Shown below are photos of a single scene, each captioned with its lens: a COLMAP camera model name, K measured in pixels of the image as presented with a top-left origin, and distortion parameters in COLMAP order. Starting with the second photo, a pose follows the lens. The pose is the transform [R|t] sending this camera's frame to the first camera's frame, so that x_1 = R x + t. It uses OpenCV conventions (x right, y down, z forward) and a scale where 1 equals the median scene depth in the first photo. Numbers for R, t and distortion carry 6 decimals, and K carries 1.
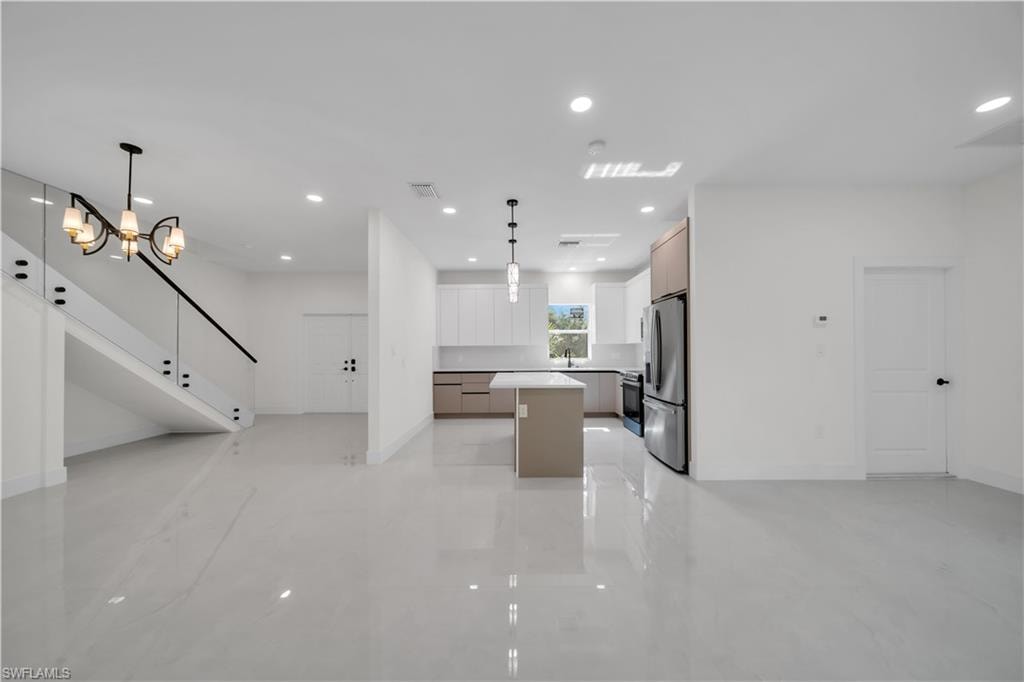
lens RADIAL K [[353.5, 0, 515.0], [0, 353.5, 347.2], [0, 0, 1]] dist [0.000193, -0.000032]
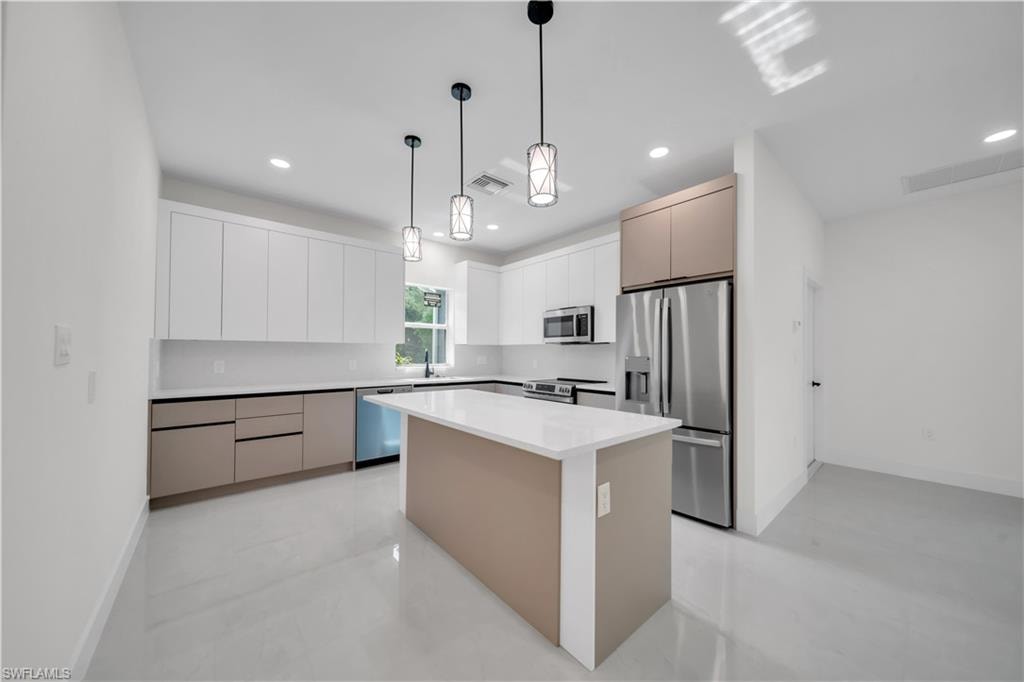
lens RADIAL K [[353.5, 0, 515.0], [0, 353.5, 347.2], [0, 0, 1]] dist [0.000193, -0.000032]
pose [[0.761957, 0.022349, 0.647242, -0.180253], [-0.018082, 0.999749, -0.013235, 0.005022], [-0.647376, -0.001619, 0.762169, 0.415831]]
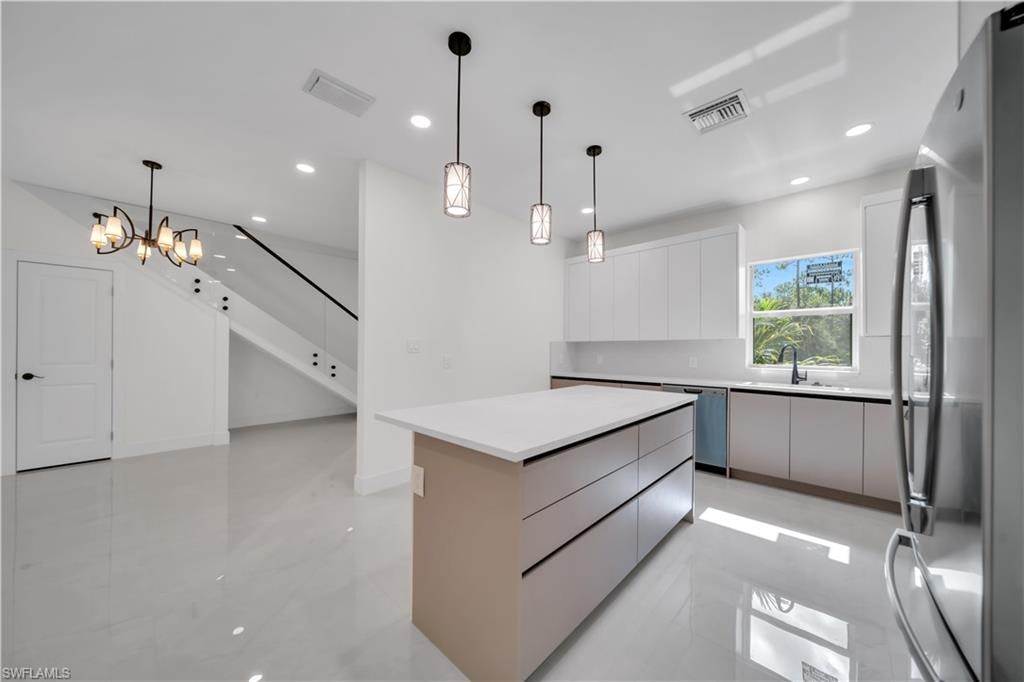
lens RADIAL K [[353.5, 0, 515.0], [0, 353.5, 347.2], [0, 0, 1]] dist [0.000193, -0.000032]
pose [[0.730771, 0.007310, -0.682584, 0.230563], [-0.002925, 0.999967, 0.007578, 0.003512], [0.682617, -0.003541, 0.730768, 0.417298]]
